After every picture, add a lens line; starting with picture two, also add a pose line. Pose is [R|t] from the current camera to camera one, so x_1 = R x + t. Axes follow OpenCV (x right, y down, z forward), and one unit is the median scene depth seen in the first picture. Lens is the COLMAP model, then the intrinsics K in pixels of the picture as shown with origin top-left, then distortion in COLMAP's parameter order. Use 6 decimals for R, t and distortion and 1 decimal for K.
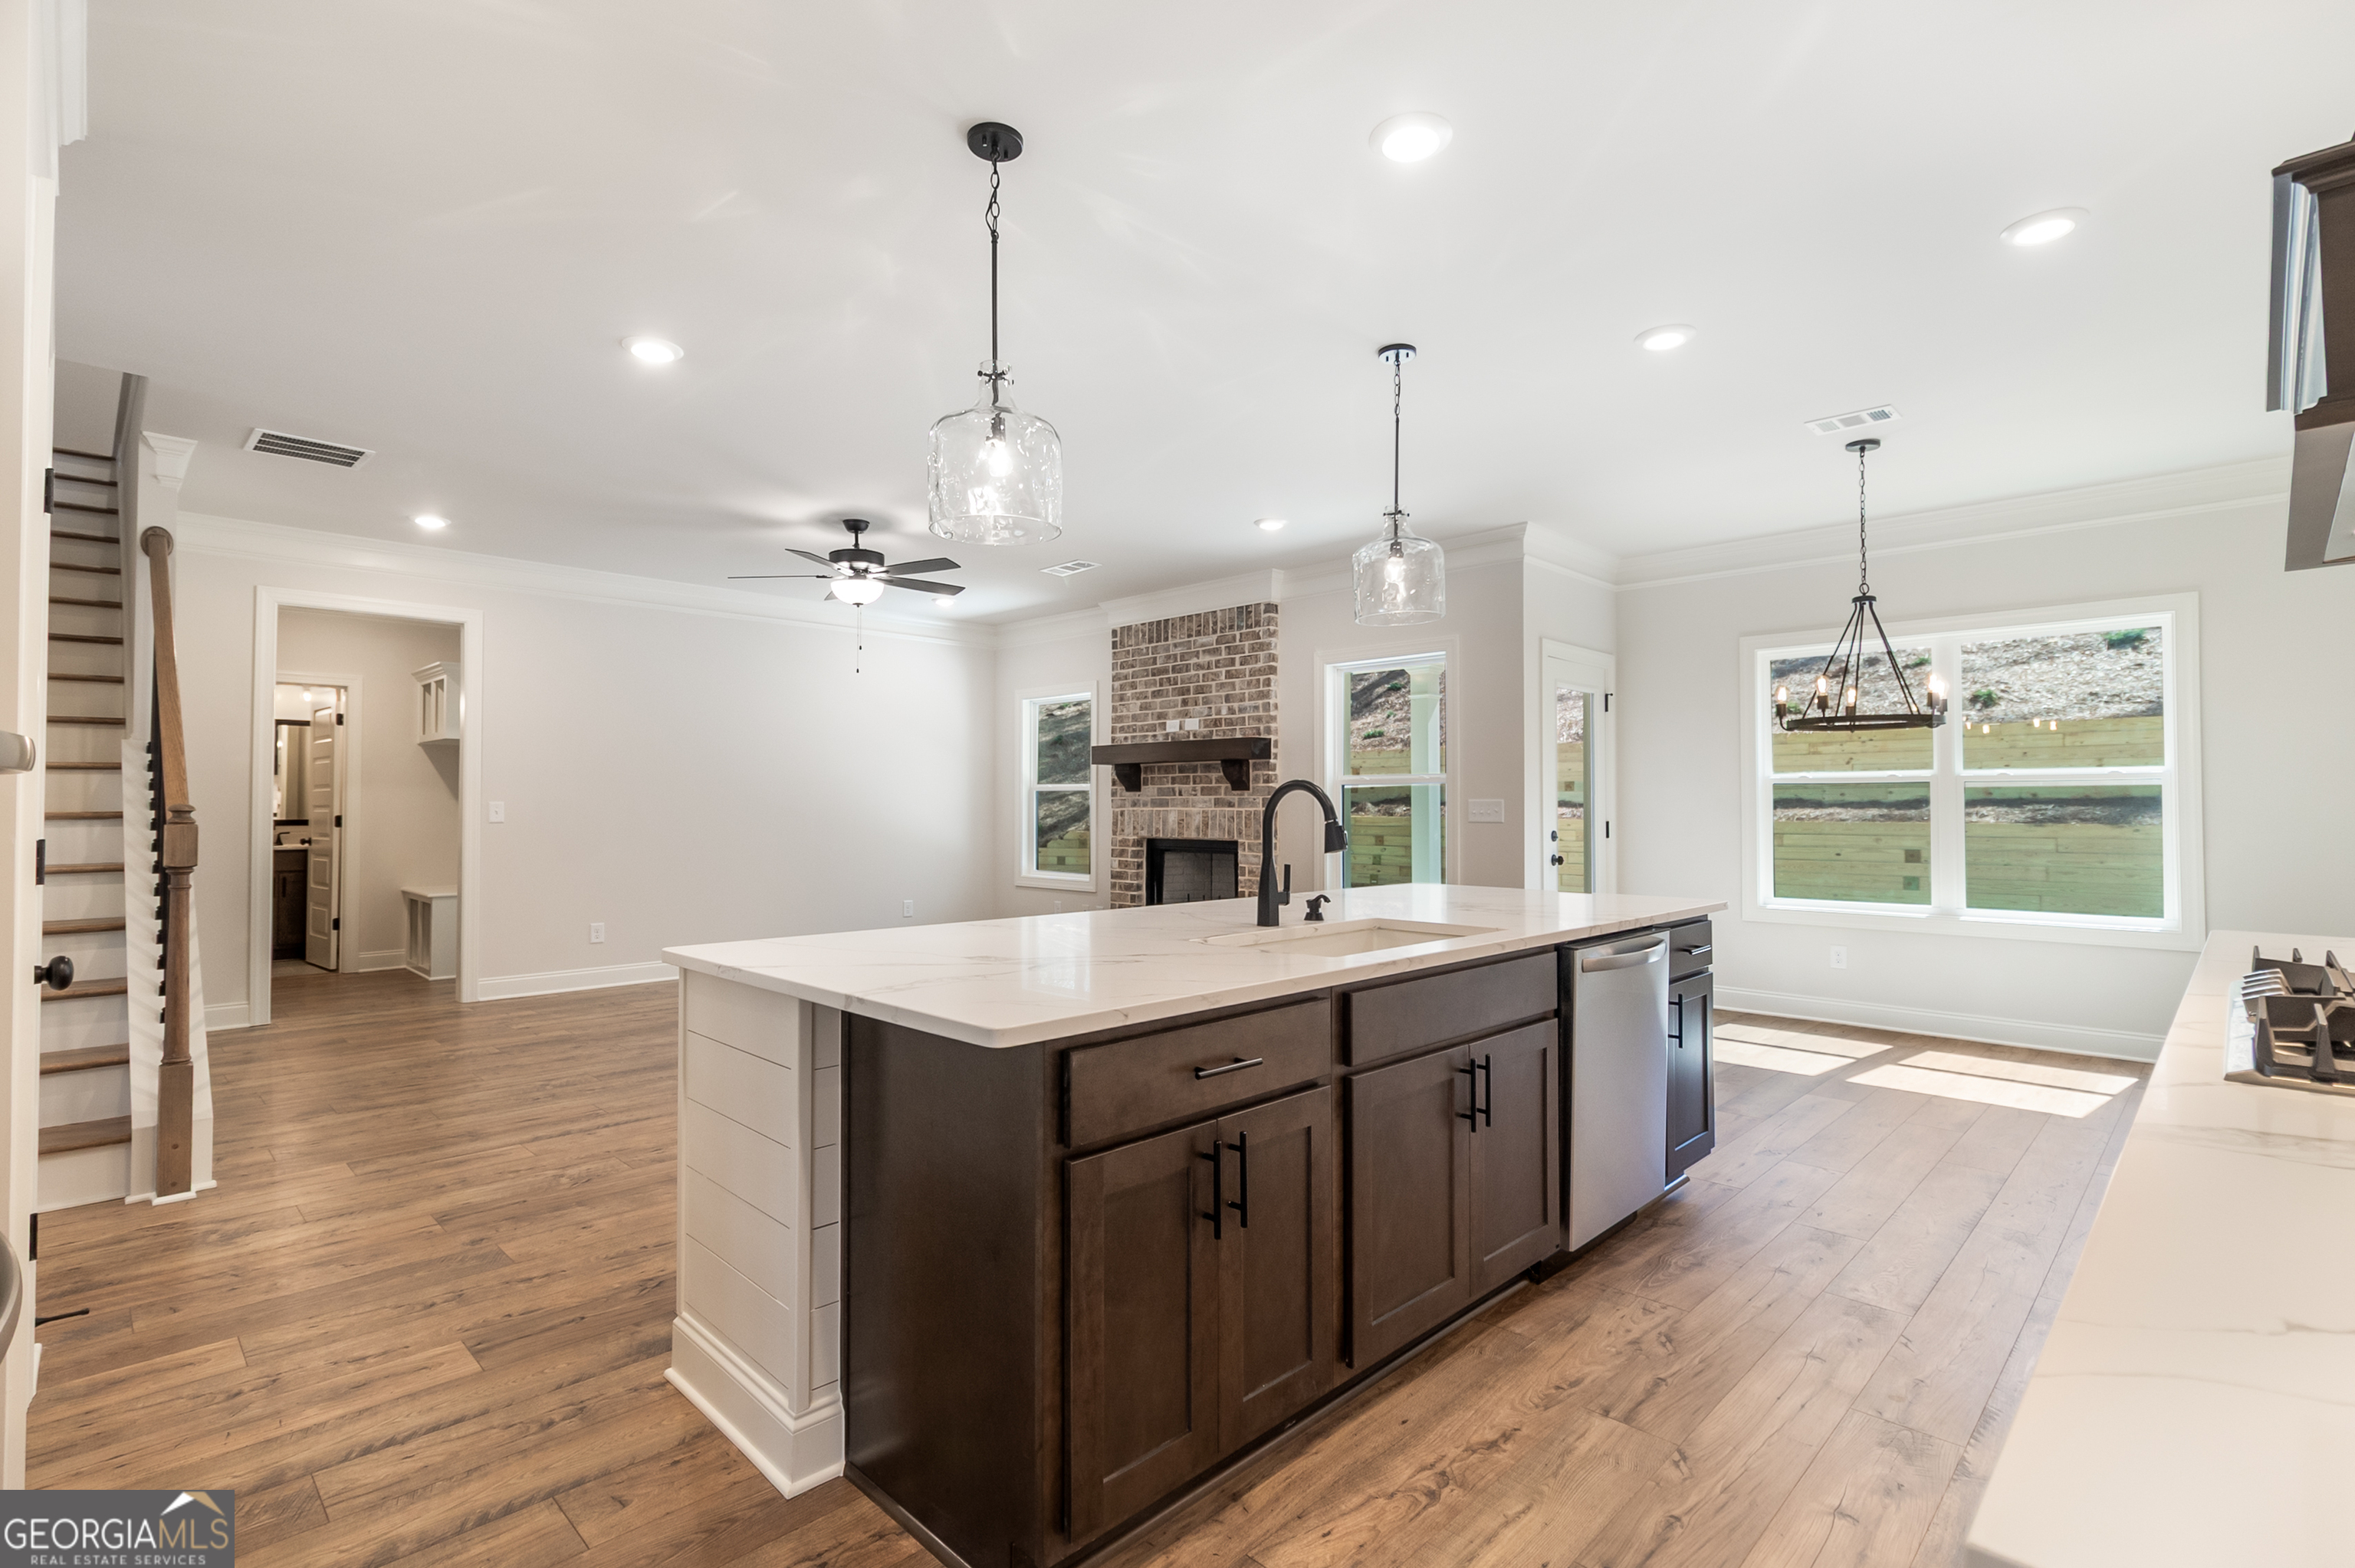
lens RADIAL K [[1096.8, 0, 1176.0], [0, 1096.8, 780.5], [0, 0, 1]] dist [0.000106, 0.000992]
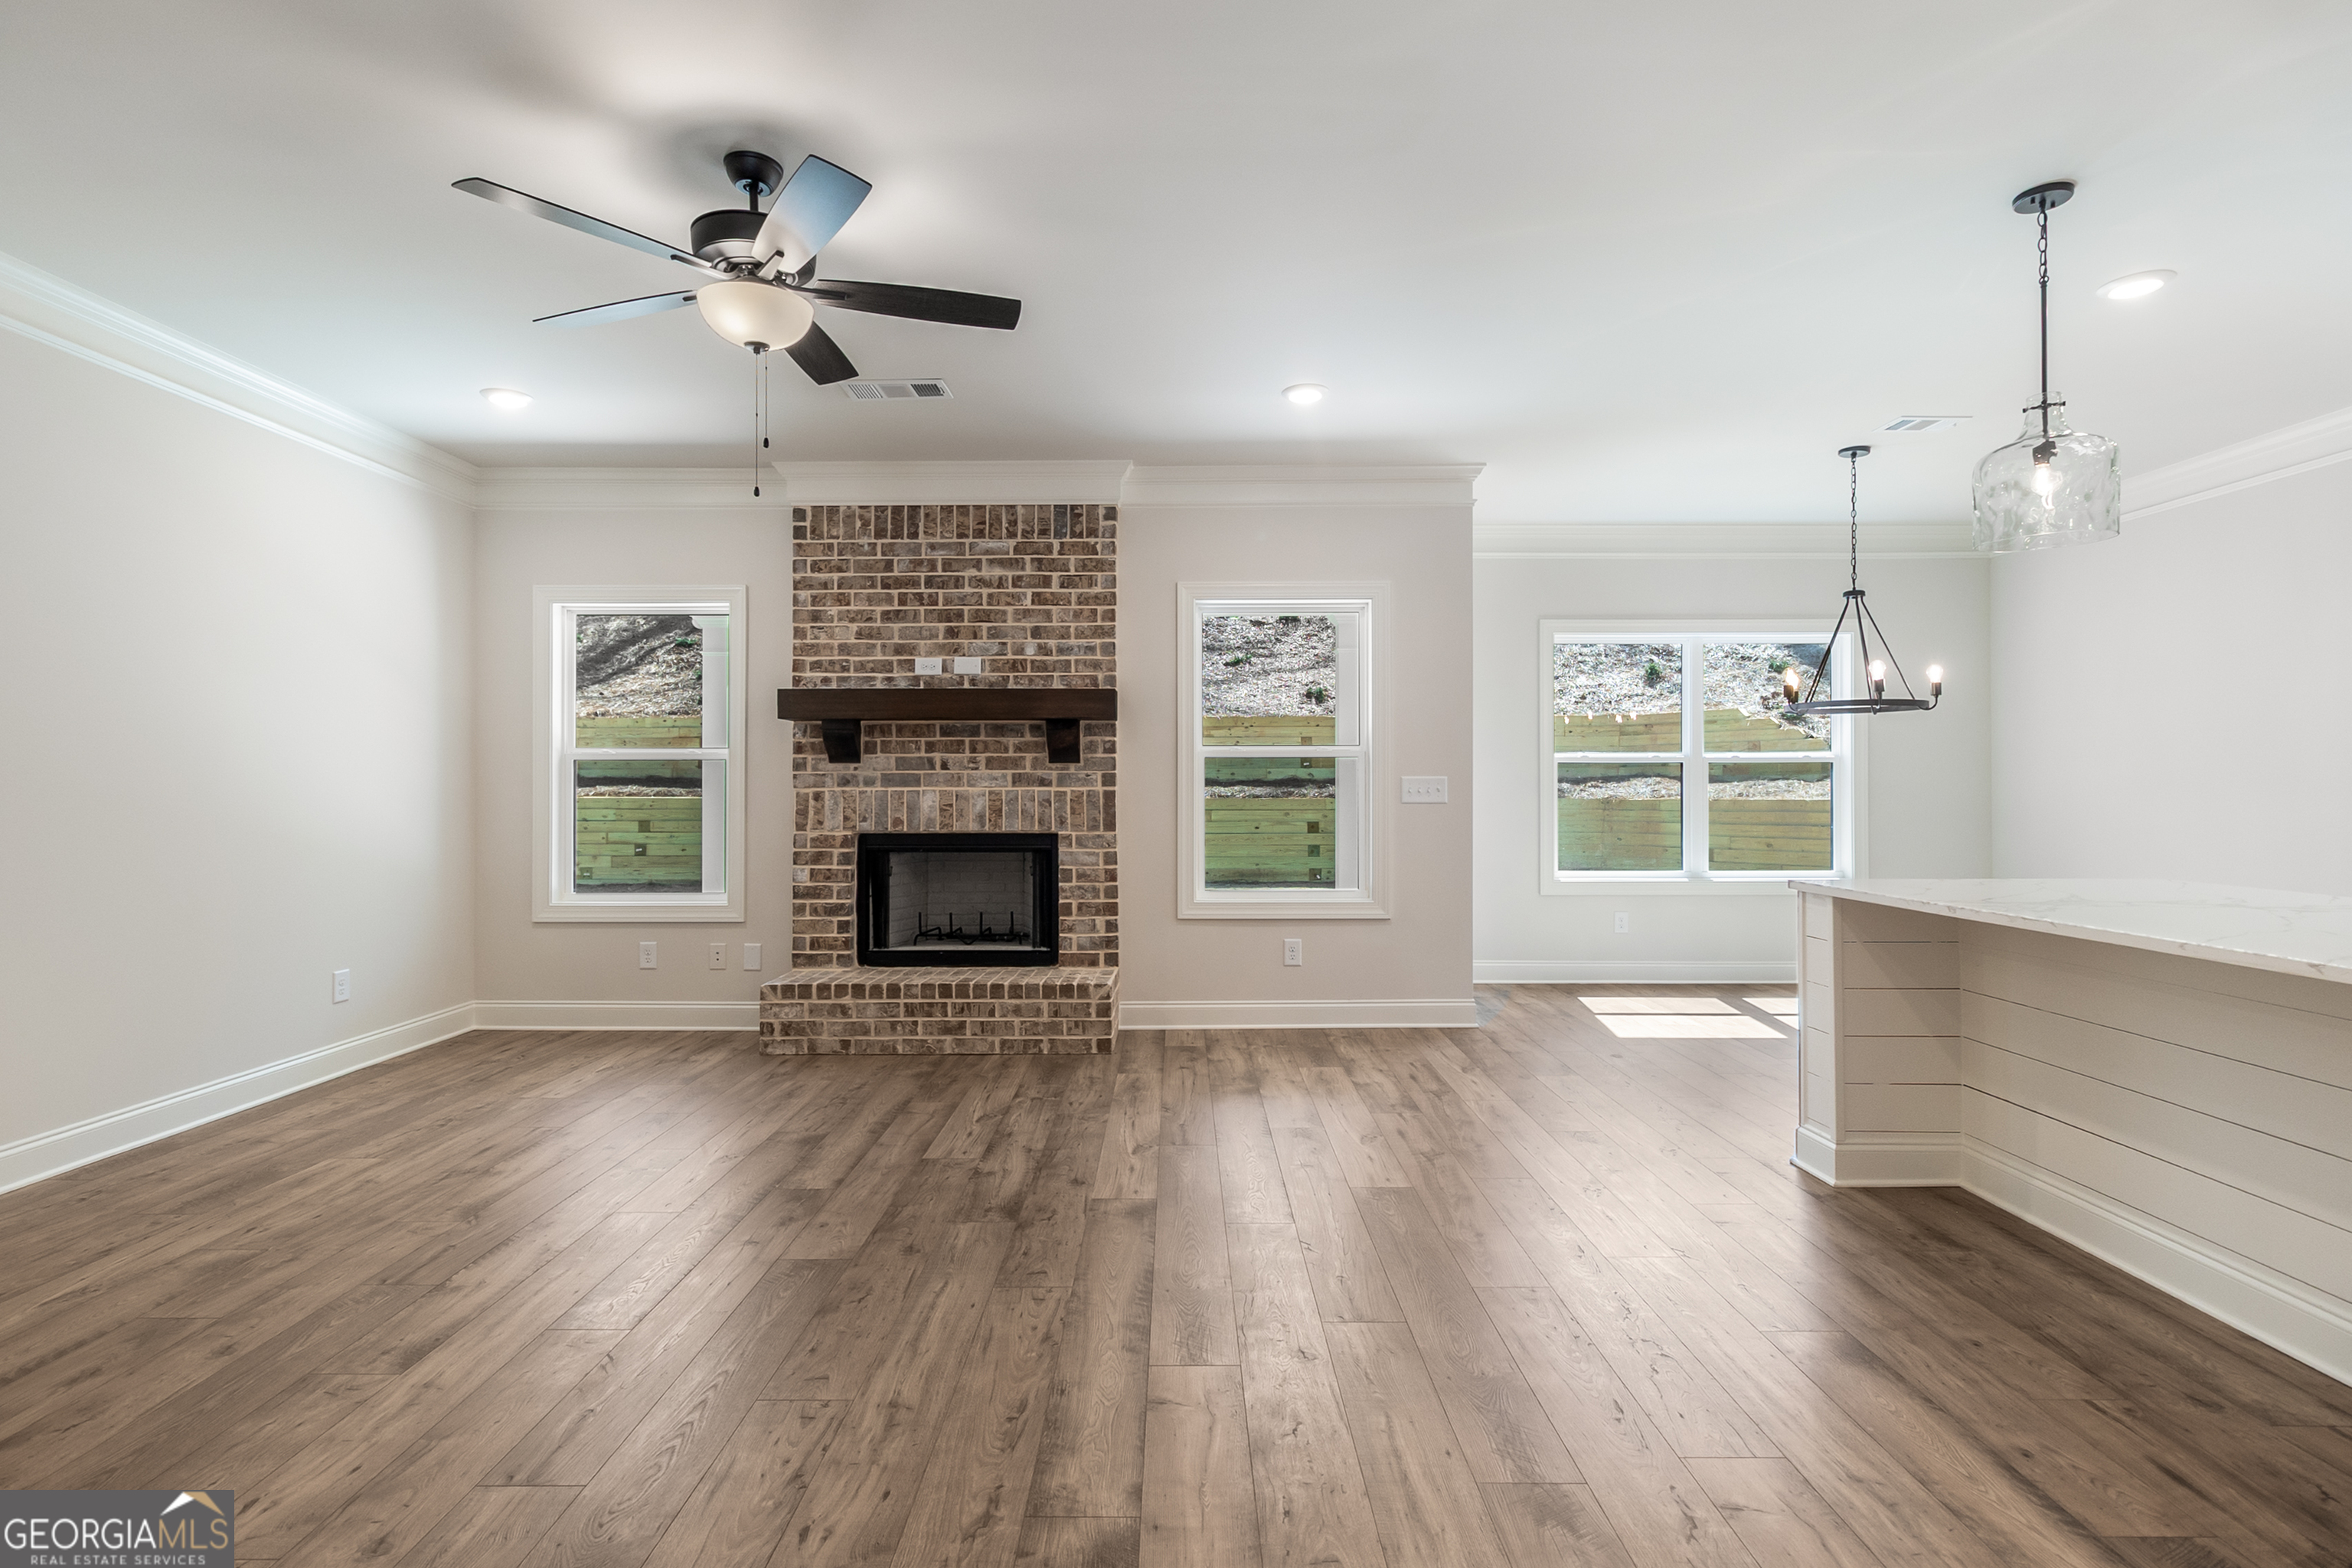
lens RADIAL K [[1095.6, 0, 1155.2], [0, 1095.6, 777.4], [0, 0, 1]] dist [0.000106, 0.000992]
pose [[0.713985, 0.003169, 0.700154, -0.432551], [-0.014929, 0.999831, 0.010698, 0.010904], [-0.700002, -0.018091, 0.713912, 0.485949]]
